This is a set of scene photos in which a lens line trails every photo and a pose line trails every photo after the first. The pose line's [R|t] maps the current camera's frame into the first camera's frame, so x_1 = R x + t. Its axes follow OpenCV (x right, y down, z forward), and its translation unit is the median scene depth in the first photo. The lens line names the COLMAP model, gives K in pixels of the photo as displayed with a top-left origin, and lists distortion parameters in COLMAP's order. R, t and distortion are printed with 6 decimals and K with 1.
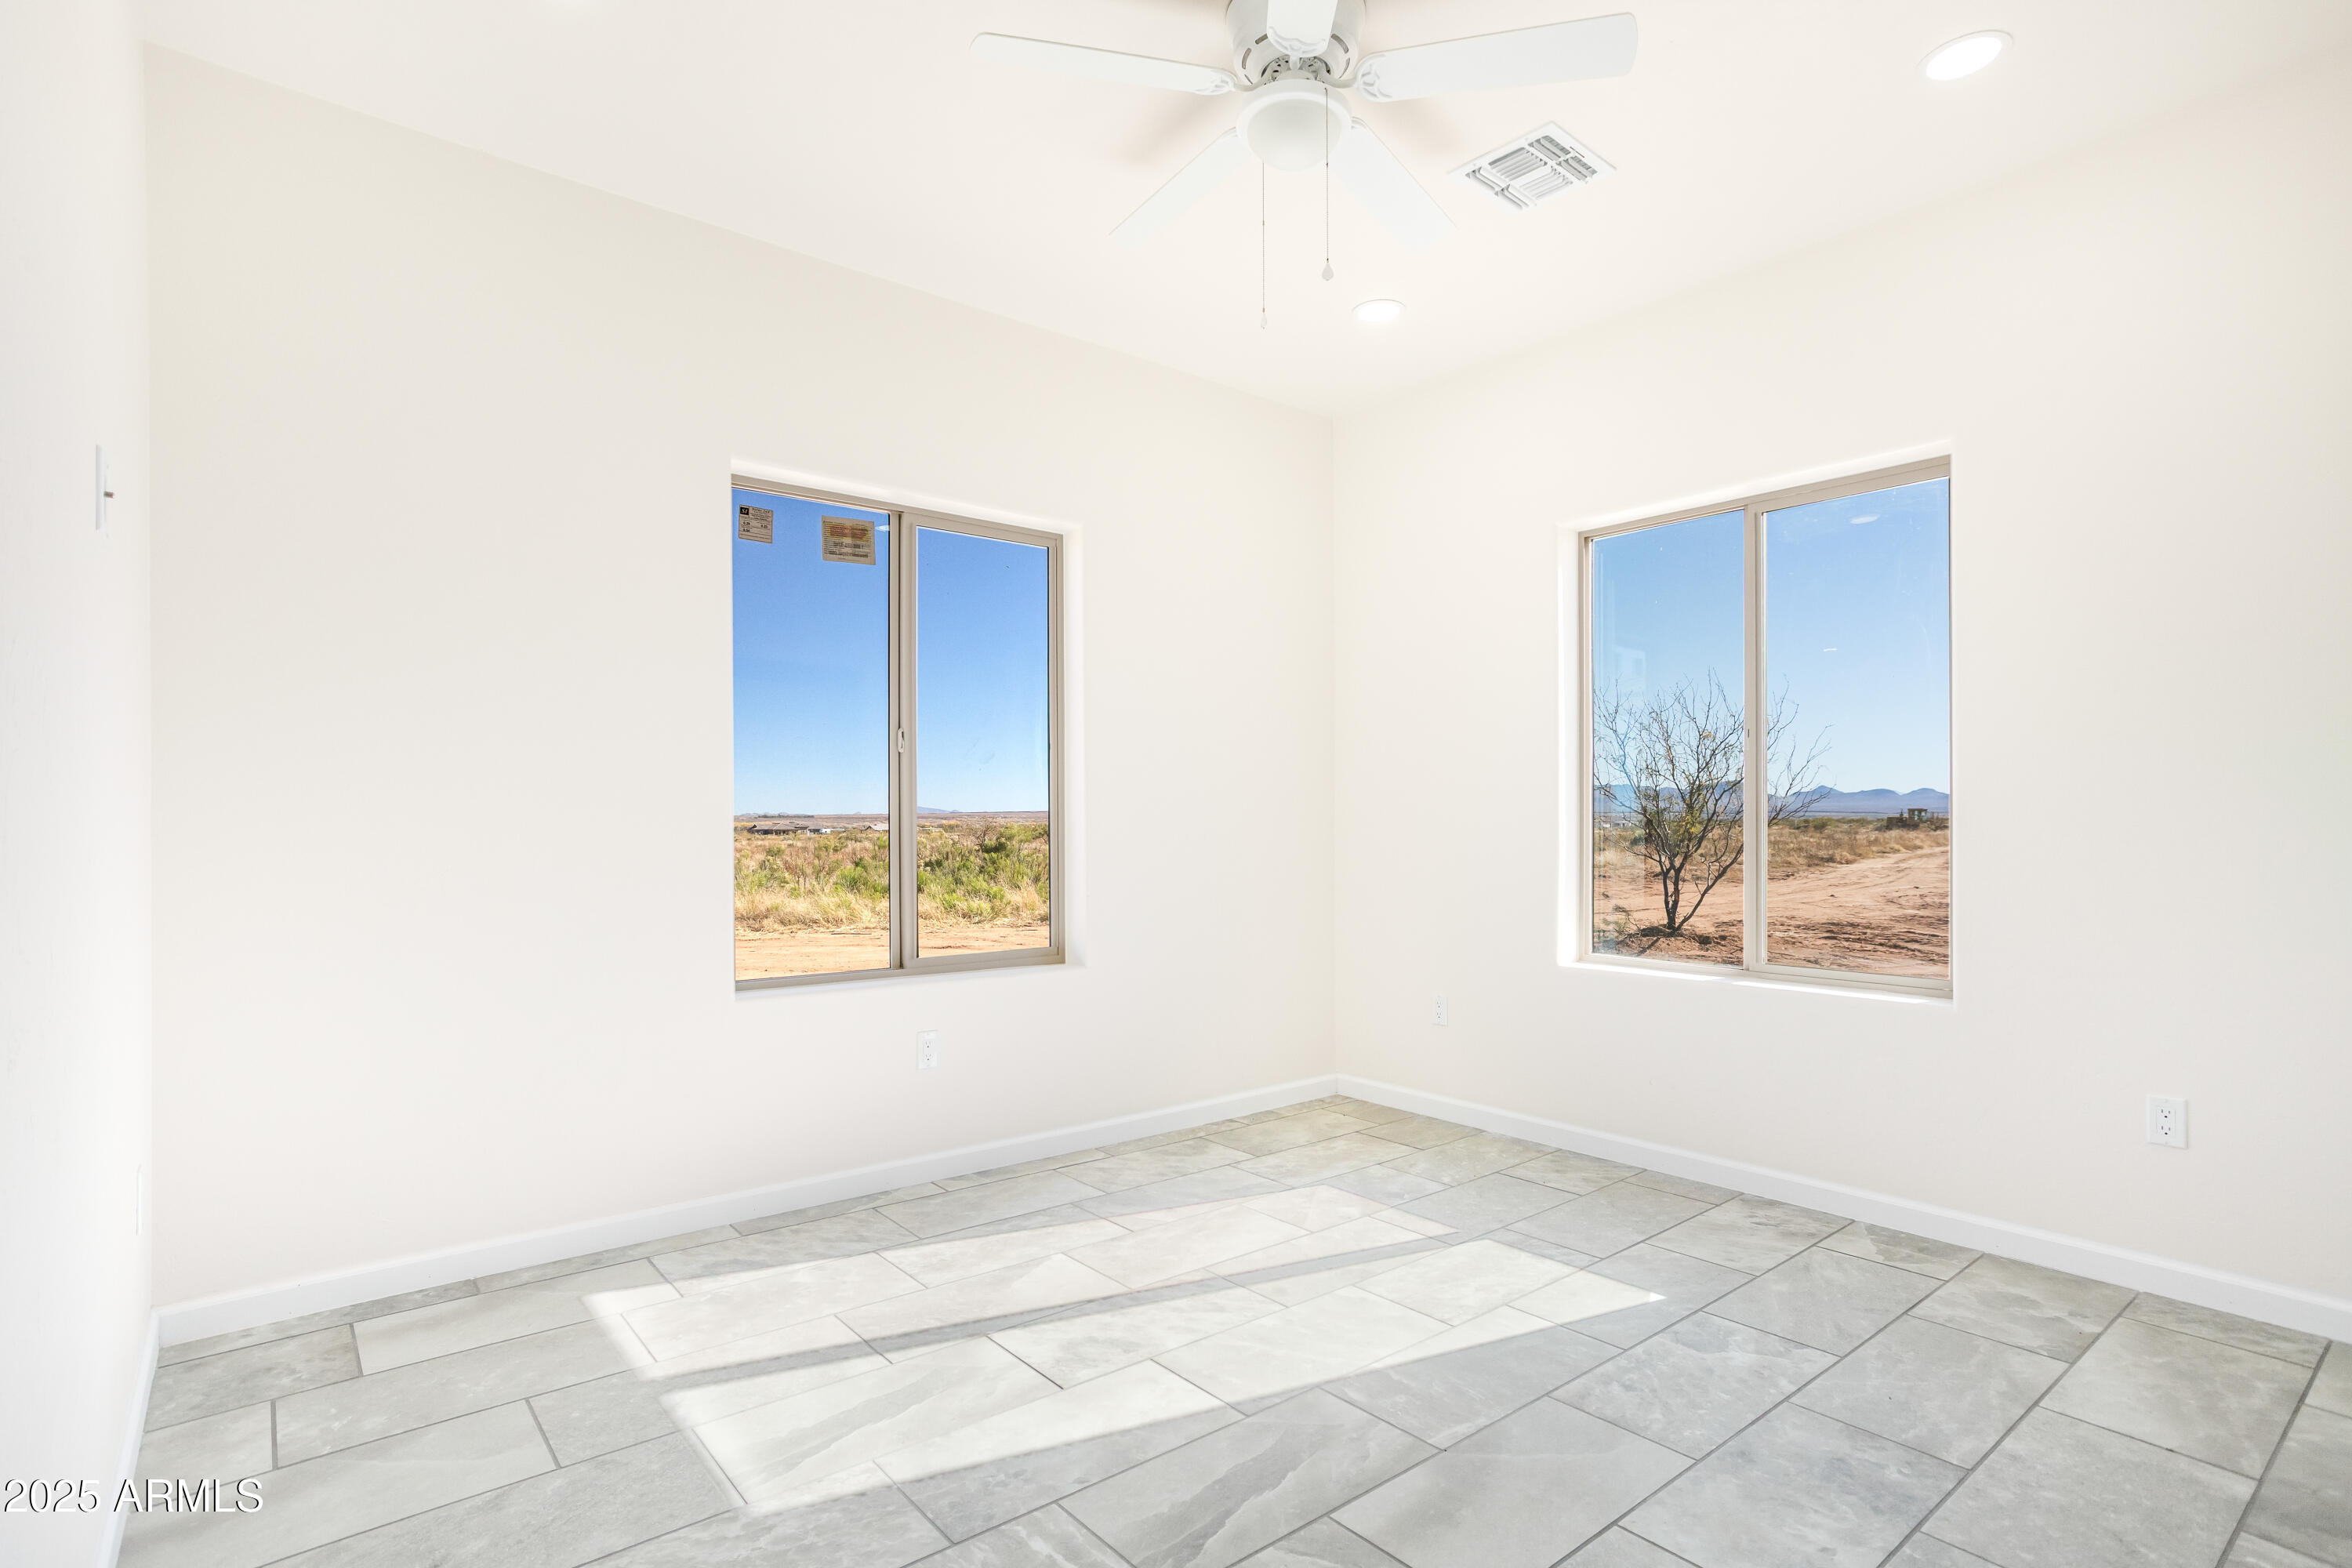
lens RADIAL K [[1139.7, 0, 1176.0], [0, 1139.7, 784.0], [0, 0, 1]] dist [-0.029117, 0.024491]
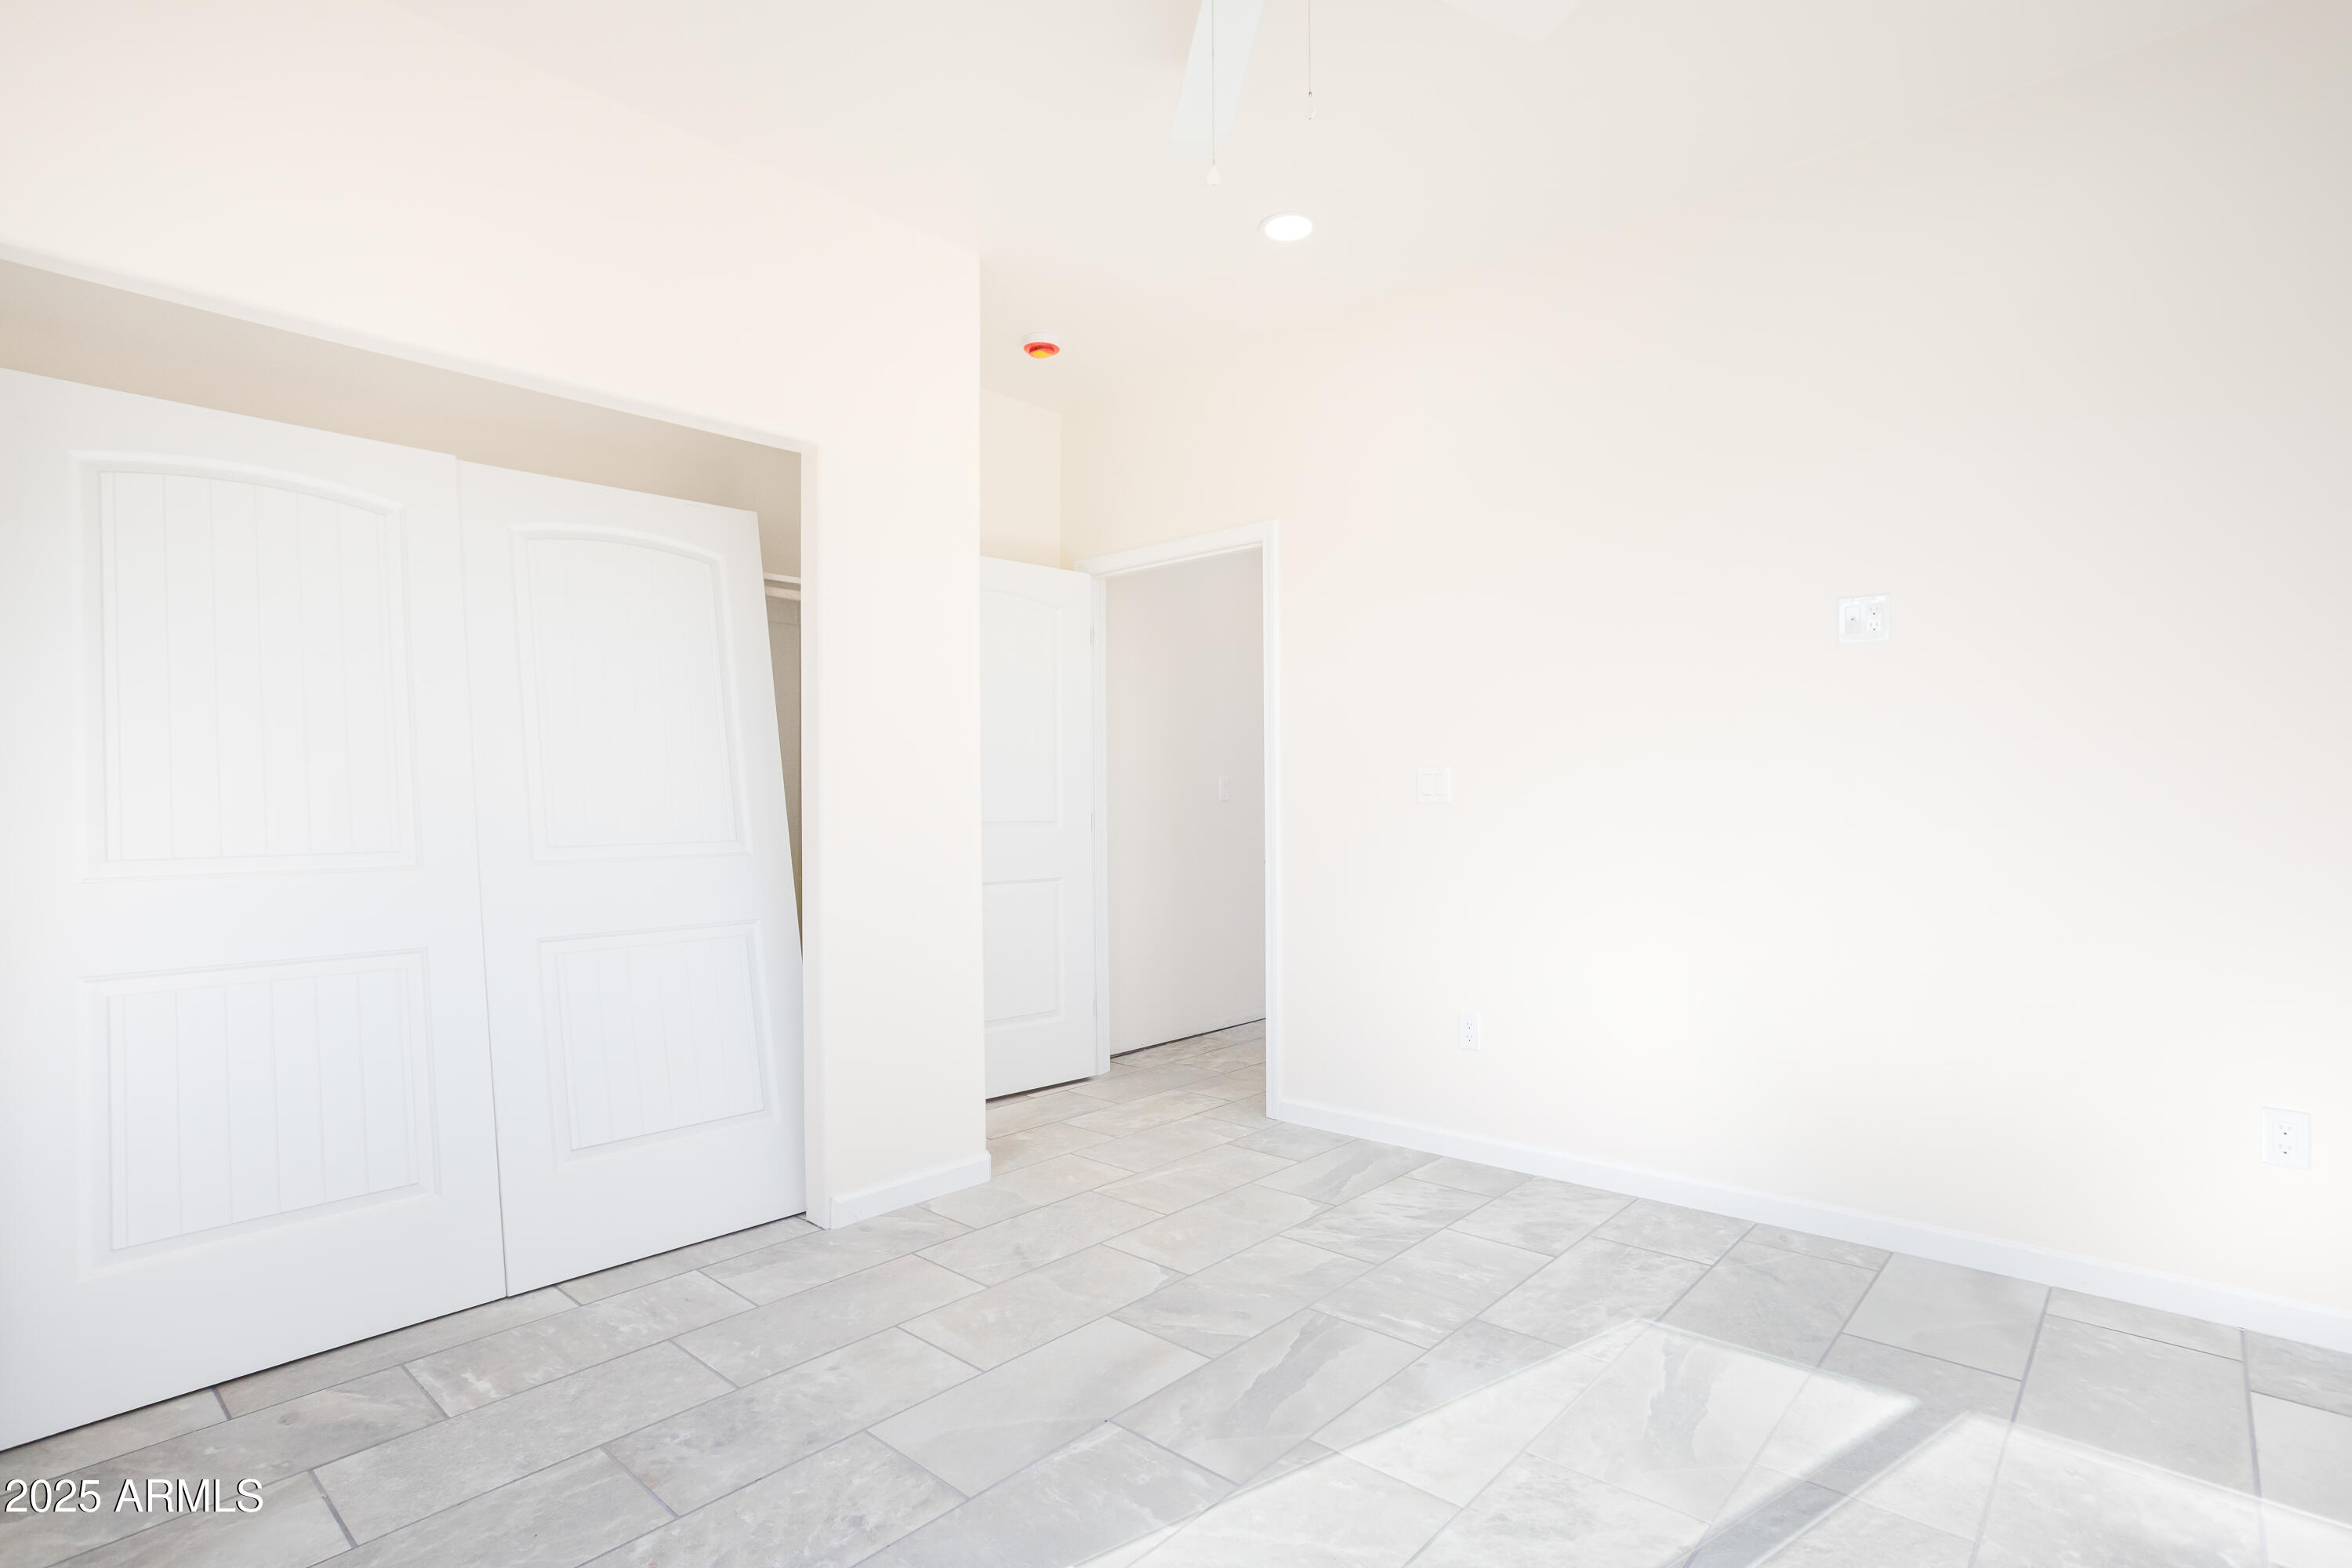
lens RADIAL K [[1139.7, 0, 1176.0], [0, 1139.7, 784.0], [0, 0, 1]] dist [-0.029117, 0.024491]
pose [[-0.986683, 0.009190, -0.162396, 0.329378], [0.016847, 0.998807, -0.045833, 0.060788], [0.161781, -0.047959, -0.985661, 2.001149]]
